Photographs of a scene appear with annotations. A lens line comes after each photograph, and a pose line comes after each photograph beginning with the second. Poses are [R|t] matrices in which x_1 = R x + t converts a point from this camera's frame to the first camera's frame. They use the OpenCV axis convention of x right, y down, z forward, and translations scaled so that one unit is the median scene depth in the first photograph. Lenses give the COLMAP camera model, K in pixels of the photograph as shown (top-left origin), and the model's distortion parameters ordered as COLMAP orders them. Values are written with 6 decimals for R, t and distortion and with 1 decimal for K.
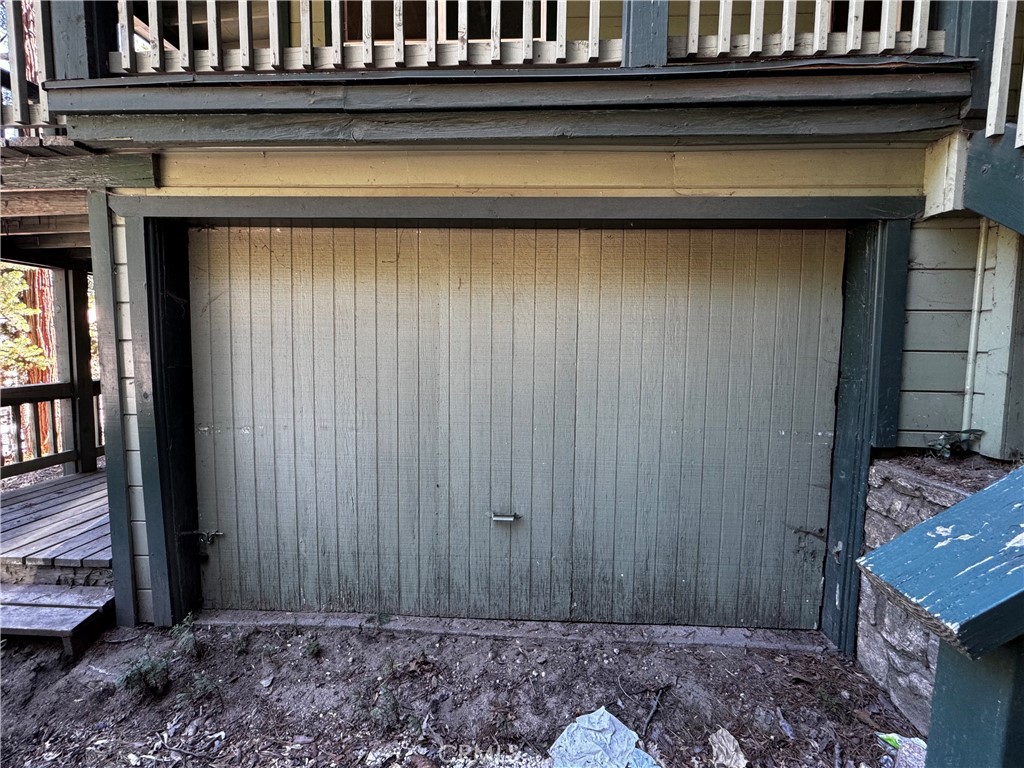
lens RADIAL K [[472.1, 0, 513.0], [0, 472.1, 383.0], [0, 0, 1]] dist [0.002066, 0.000097]
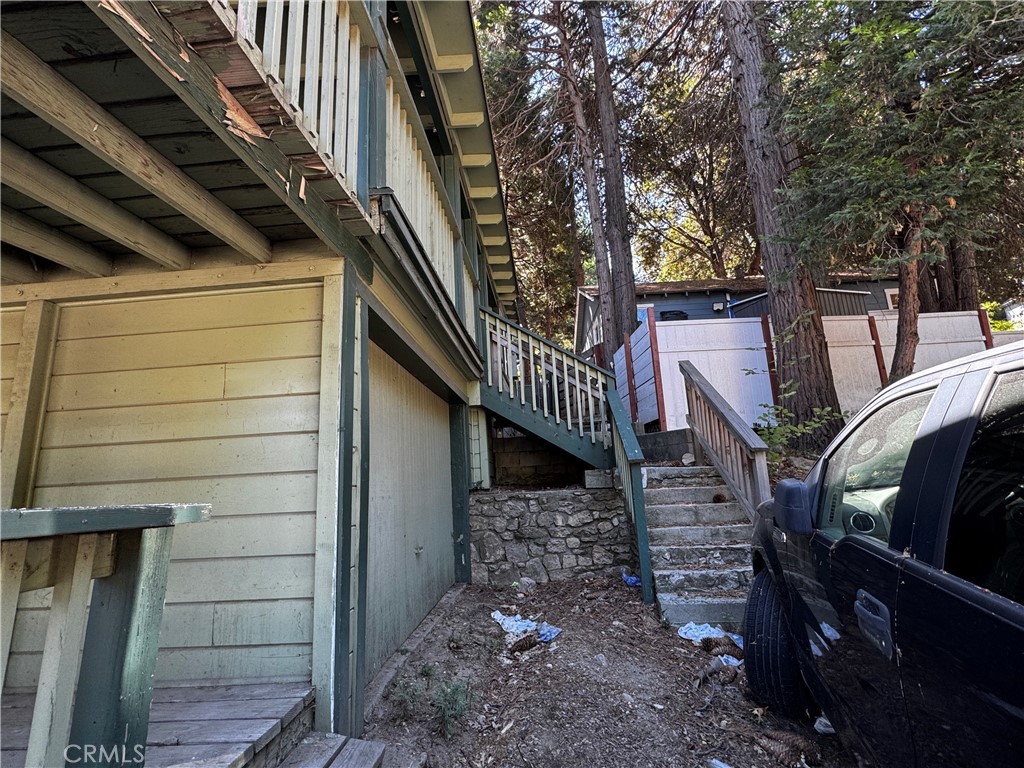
lens RADIAL K [[472.1, 0, 515.2], [0, 472.1, 383.6], [0, 0, 1]] dist [0.002066, 0.000097]
pose [[0.023355, 0.189626, 0.981579, -1.984491], [0.135949, 0.972123, -0.191034, 0.105670], [-0.990441, 0.137906, -0.003075, 0.738167]]
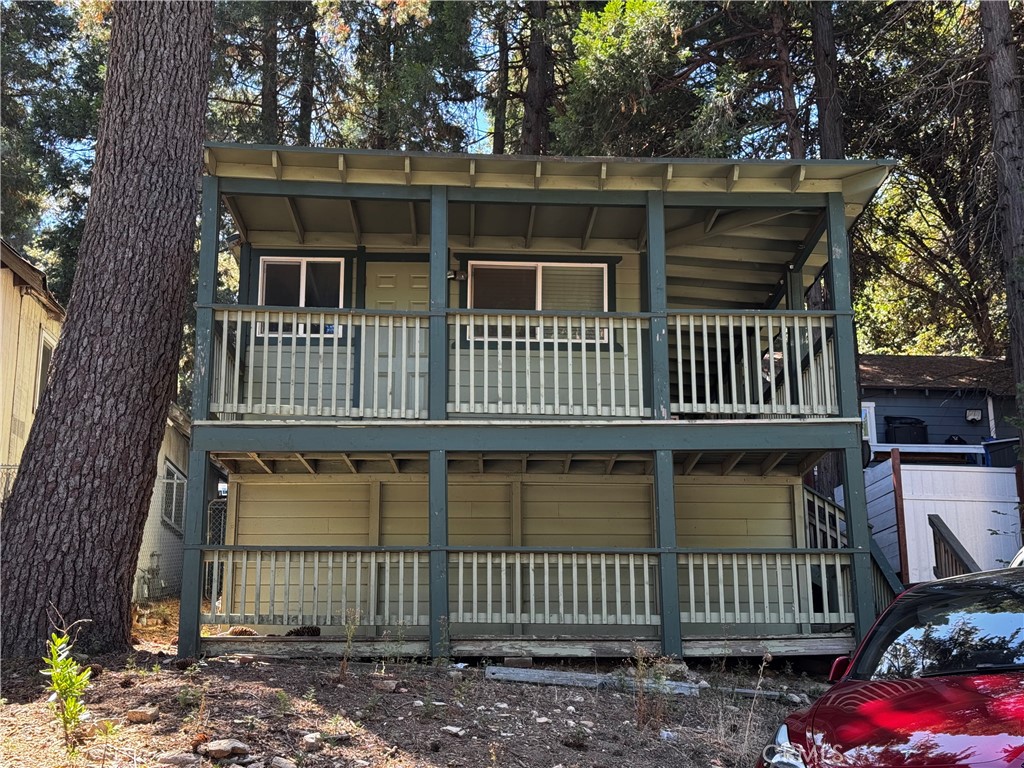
lens RADIAL K [[1429.4, 0, 511.7], [0, 1429.4, 383.5], [0, 0, 1]] dist [0.162411, 0.000000]
pose [[-0.083822, 0.254817, 0.963349, -6.839079], [0.087079, 0.964926, -0.247657, 0.667883], [-0.992669, 0.063129, -0.103071, 2.754274]]
